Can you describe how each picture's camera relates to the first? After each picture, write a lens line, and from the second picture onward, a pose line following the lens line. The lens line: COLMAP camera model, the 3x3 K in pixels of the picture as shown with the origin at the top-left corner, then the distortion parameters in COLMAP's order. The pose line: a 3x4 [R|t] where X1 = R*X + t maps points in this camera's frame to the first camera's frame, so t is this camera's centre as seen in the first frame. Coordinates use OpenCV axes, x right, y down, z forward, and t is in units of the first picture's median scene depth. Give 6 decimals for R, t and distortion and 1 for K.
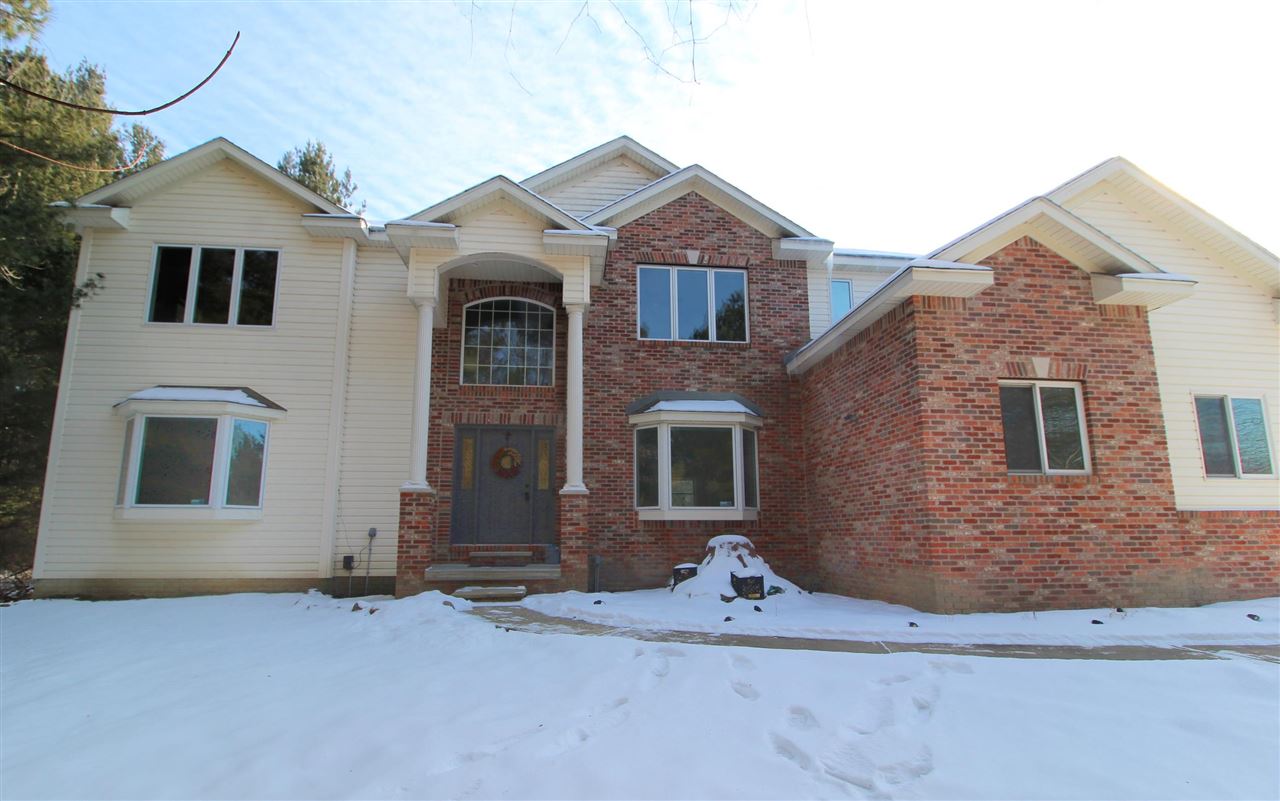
lens RADIAL K [[614.1, 0, 639.9], [0, 614.1, 437.0], [0, 0, 1]] dist [-0.021494, -0.000390]
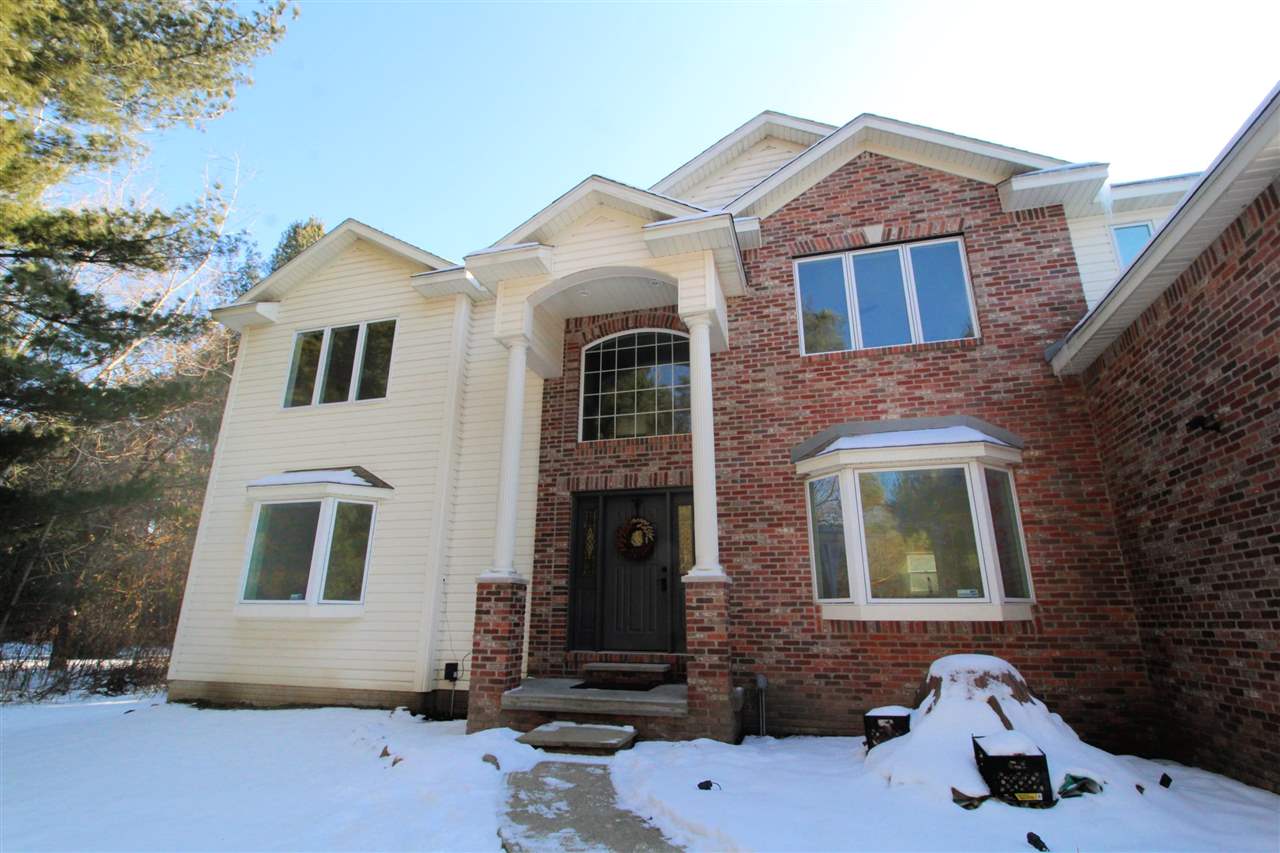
lens RADIAL K [[607.2, 0, 640.0], [0, 607.2, 426.5], [0, 0, 1]] dist [-0.000705, -0.016656]
pose [[0.920435, -0.108678, -0.375484, 0.084274], [0.053870, 0.986675, -0.153525, 0.021033], [0.387165, 0.121083, 0.914025, 0.308322]]
